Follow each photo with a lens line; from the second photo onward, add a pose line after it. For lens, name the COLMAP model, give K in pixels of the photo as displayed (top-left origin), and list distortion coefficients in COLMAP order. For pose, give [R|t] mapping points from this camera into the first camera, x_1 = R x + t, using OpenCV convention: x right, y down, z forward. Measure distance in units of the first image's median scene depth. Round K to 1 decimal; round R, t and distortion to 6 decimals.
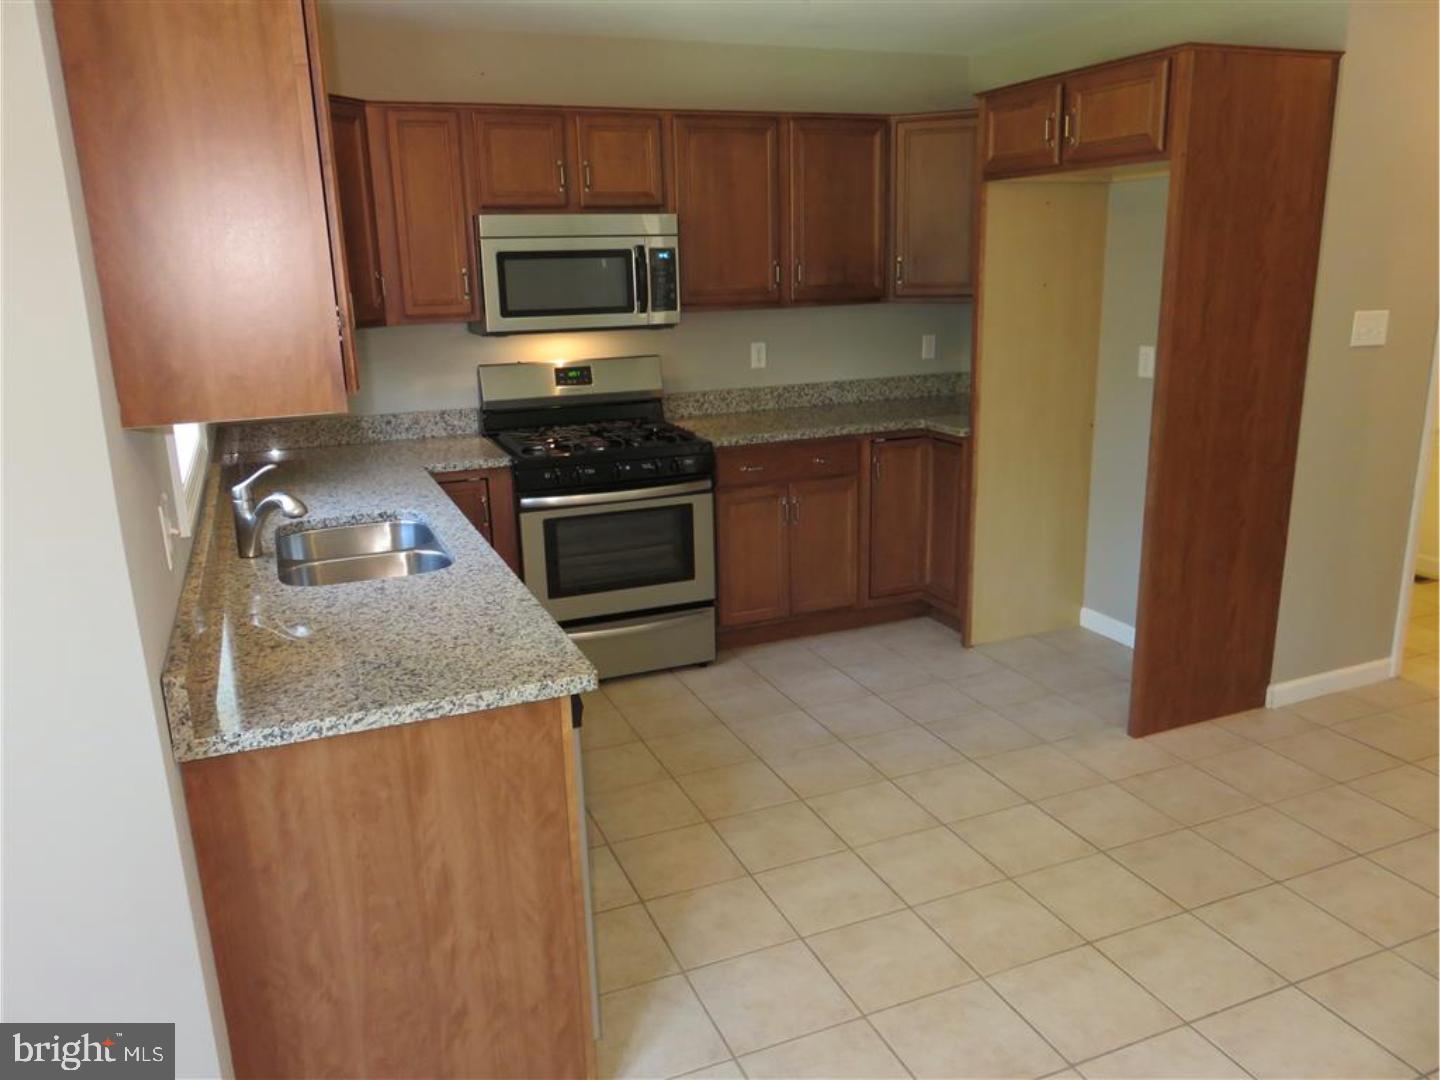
lens RADIAL K [[1076.4, 0, 720.0], [0, 1076.4, 540.0], [0, 0, 1]] dist [-0.013563, -0.000763]
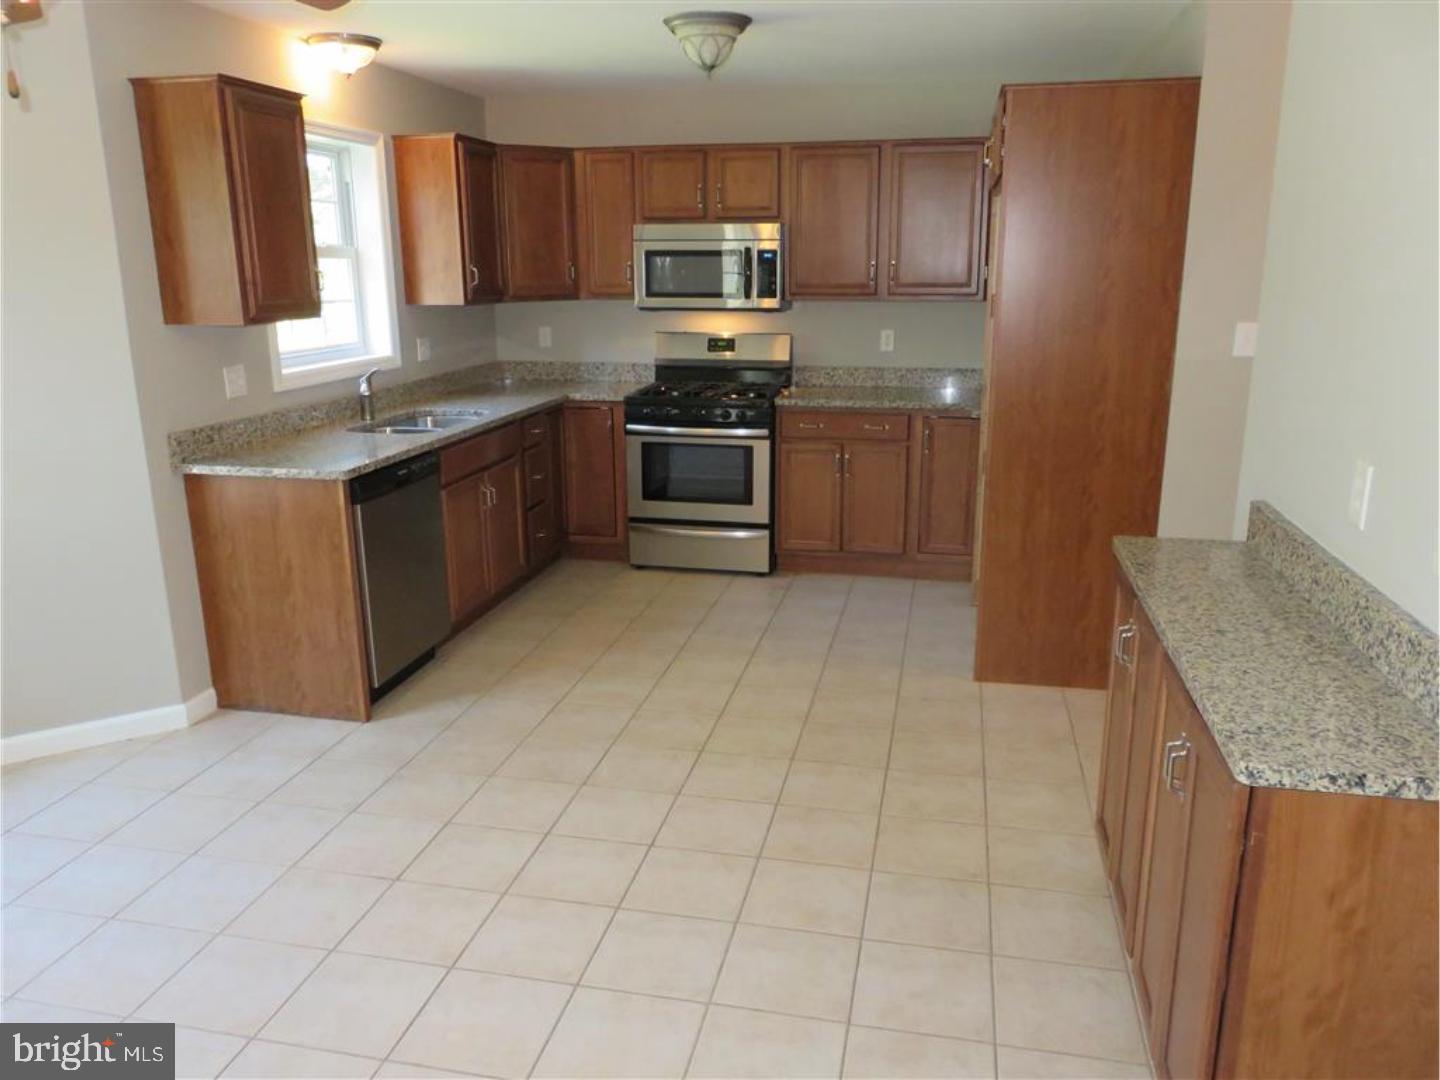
lens RADIAL K [[1076.4, 0, 720.0], [0, 1076.4, 540.0], [0, 0, 1]] dist [-0.013563, -0.000763]
pose [[0.823707, 0.162363, -0.543273, 0.662252], [-0.159815, 0.985761, 0.052296, 0.016136], [0.544028, 0.043747, 0.837926, -0.106870]]
